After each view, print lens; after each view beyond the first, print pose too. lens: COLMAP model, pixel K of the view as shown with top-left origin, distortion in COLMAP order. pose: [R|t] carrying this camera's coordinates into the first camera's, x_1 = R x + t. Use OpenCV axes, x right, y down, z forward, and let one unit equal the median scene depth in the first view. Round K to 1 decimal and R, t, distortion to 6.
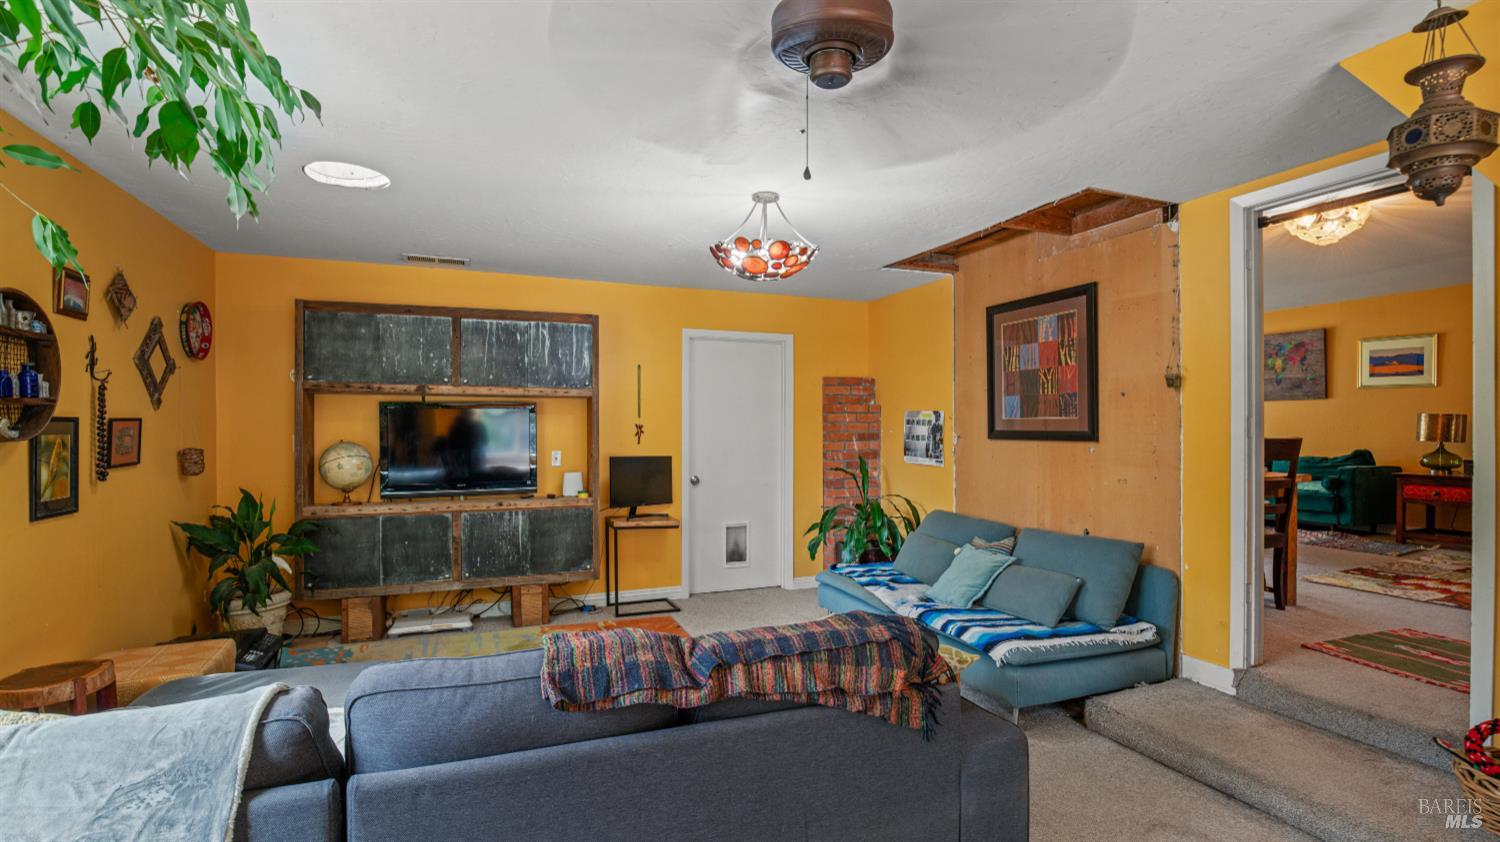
lens RADIAL K [[706.8, 0, 740.2], [0, 706.8, 435.1], [0, 0, 1]] dist [-0.030385, 0.004086]
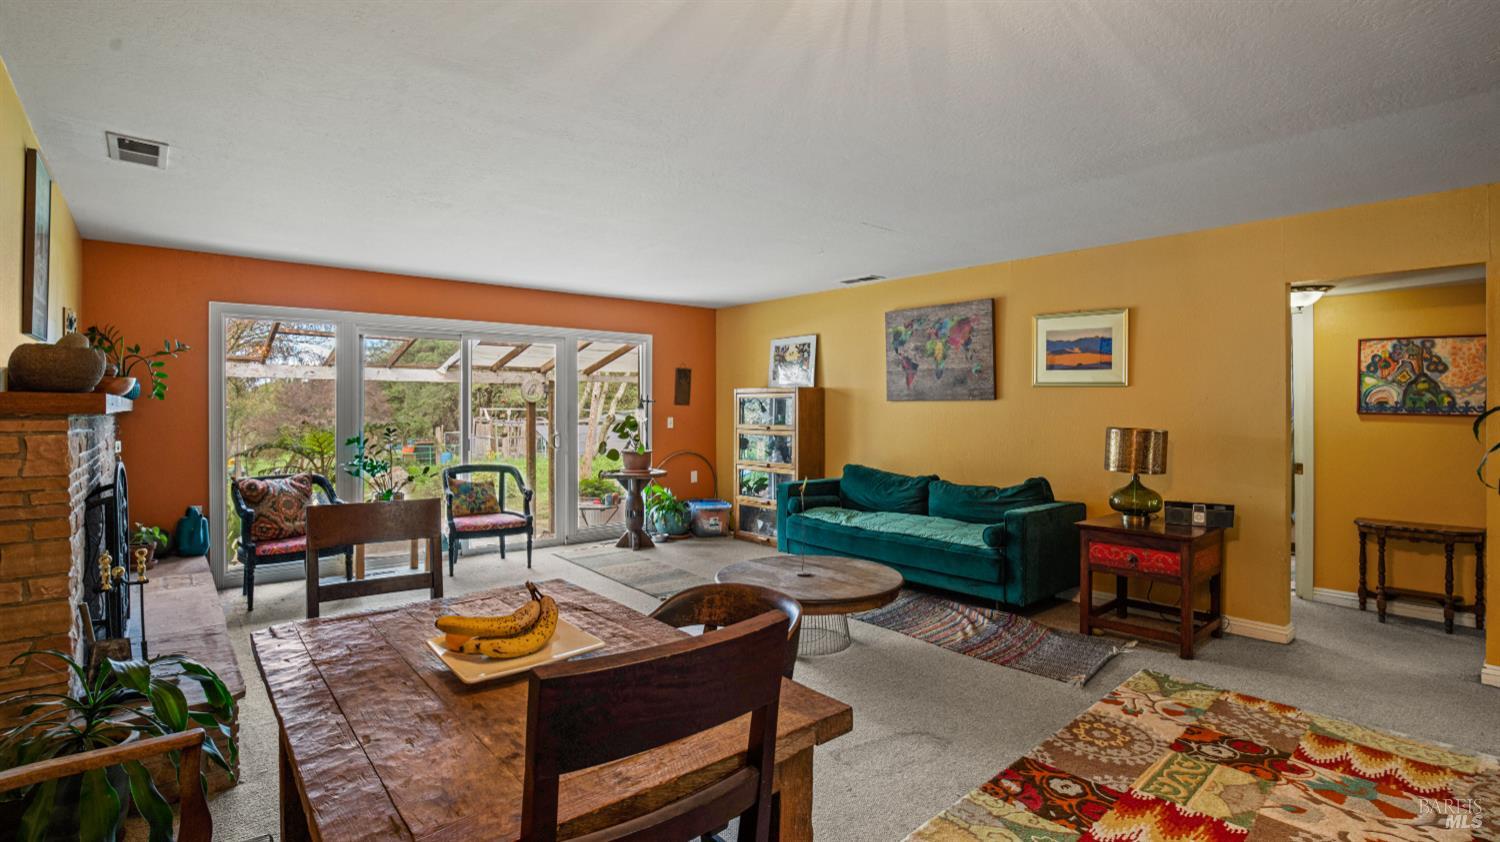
lens RADIAL K [[706.8, 0, 751.3], [0, 706.8, 405.6], [0, 0, 1]] dist [-0.030385, 0.004086]
pose [[0.947773, -0.001079, 0.318943, 0.423890], [0.003914, 0.999958, -0.008246, -0.045937], [-0.318921, 0.009064, 0.947738, 0.446215]]
